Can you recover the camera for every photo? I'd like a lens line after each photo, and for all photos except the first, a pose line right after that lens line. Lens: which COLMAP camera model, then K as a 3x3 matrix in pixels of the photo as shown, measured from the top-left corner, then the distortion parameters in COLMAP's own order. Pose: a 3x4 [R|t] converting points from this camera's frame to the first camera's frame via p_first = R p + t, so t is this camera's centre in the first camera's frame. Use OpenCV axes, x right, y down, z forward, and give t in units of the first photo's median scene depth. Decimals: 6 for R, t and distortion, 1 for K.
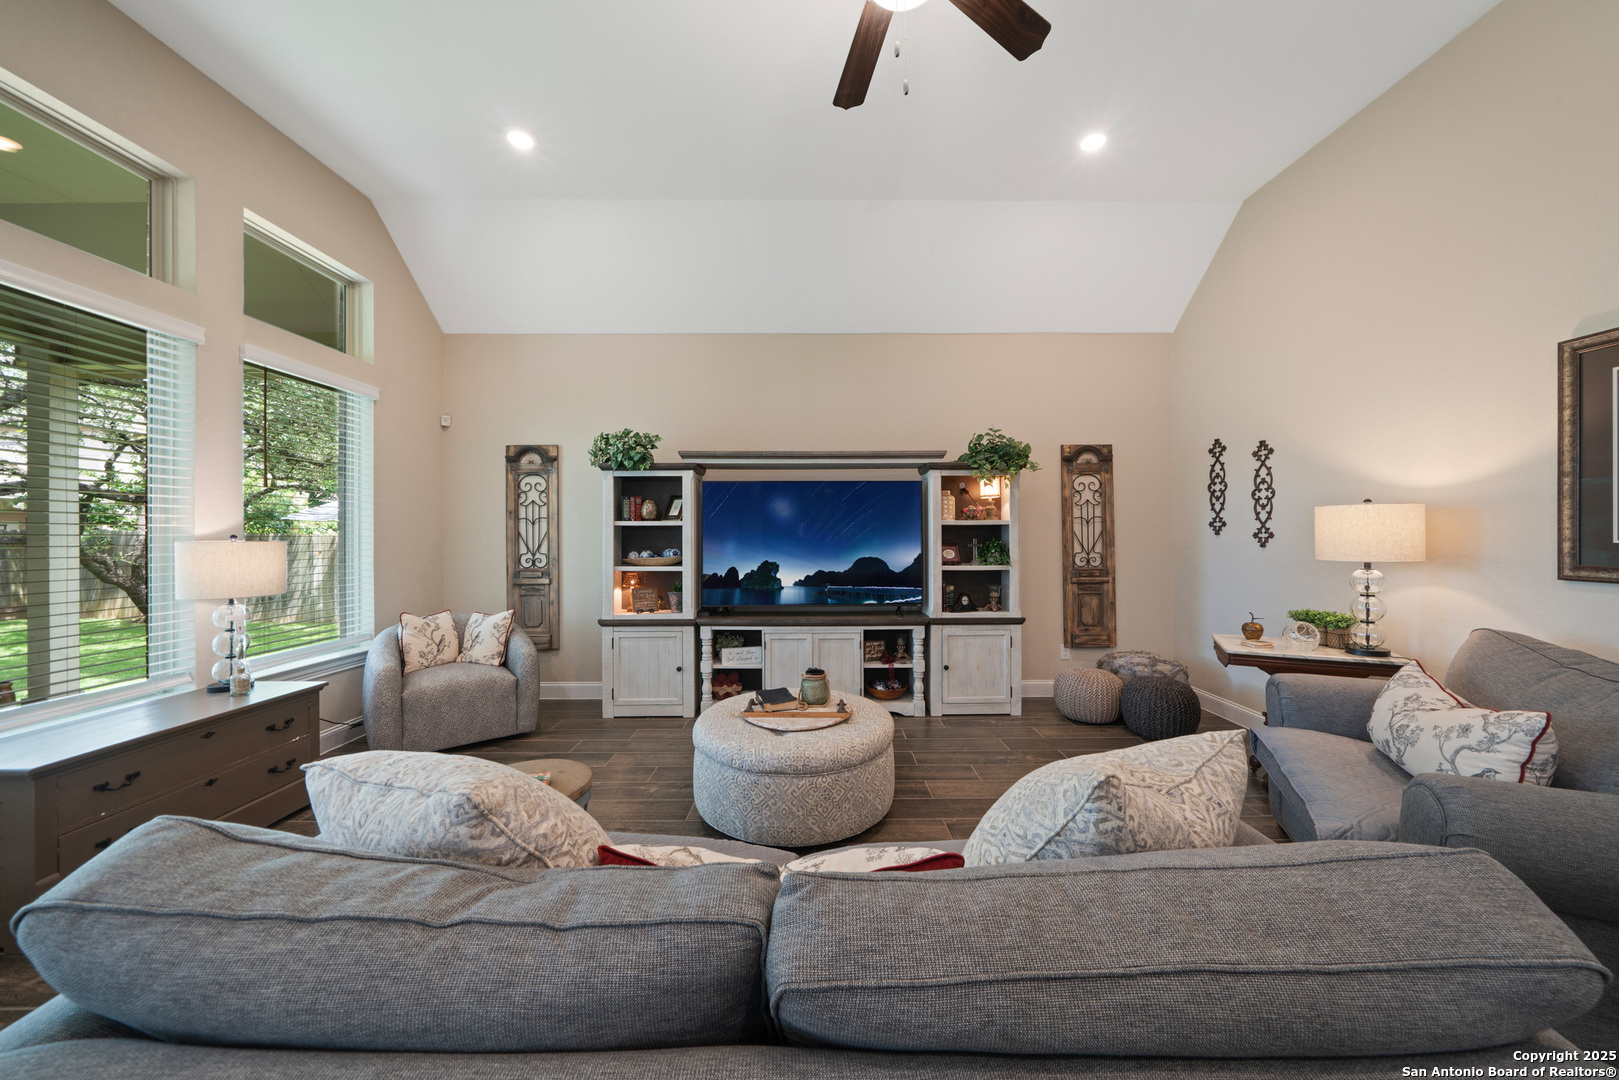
lens RADIAL K [[566.6, 0, 806.2], [0, 566.6, 536.3], [0, 0, 1]] dist [-0.002432, 0.000123]
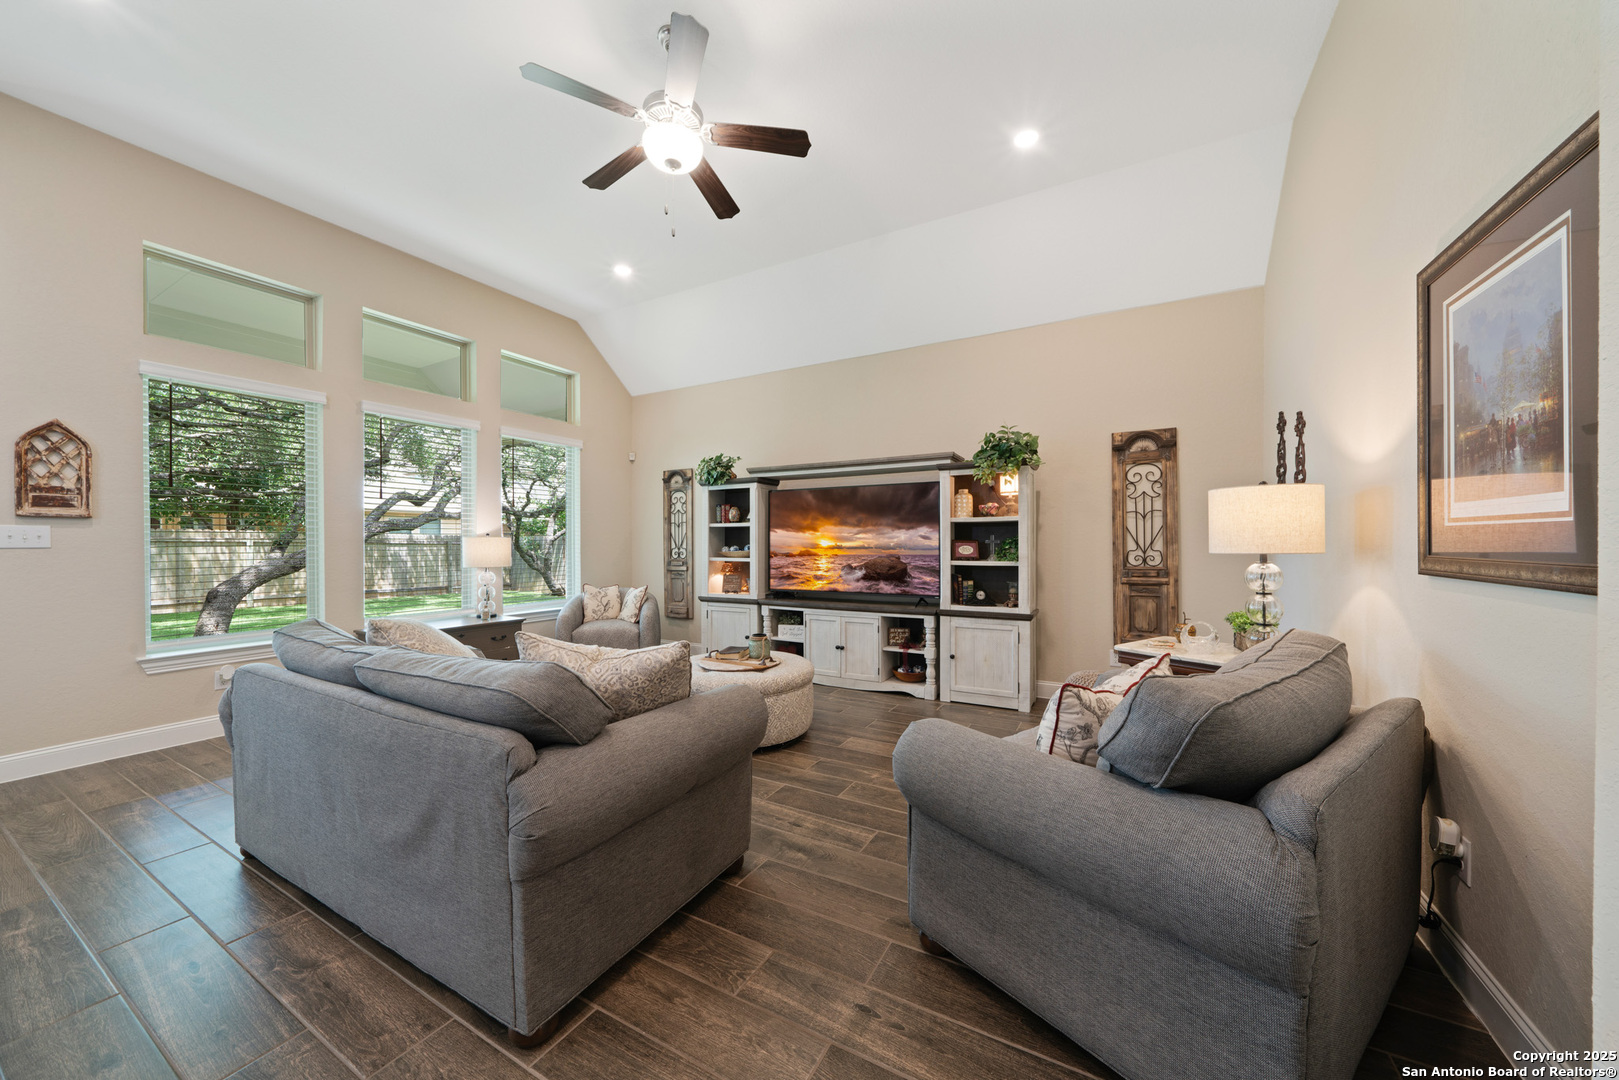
lens RADIAL K [[566.6, 0, 809.9], [0, 566.6, 541.0], [0, 0, 1]] dist [-0.002432, 0.000123]
pose [[0.871702, -0.001163, -0.490035, 0.528682], [0.000671, 0.999999, -0.001180, 0.016456], [0.490036, 0.000700, 0.871702, -0.054011]]
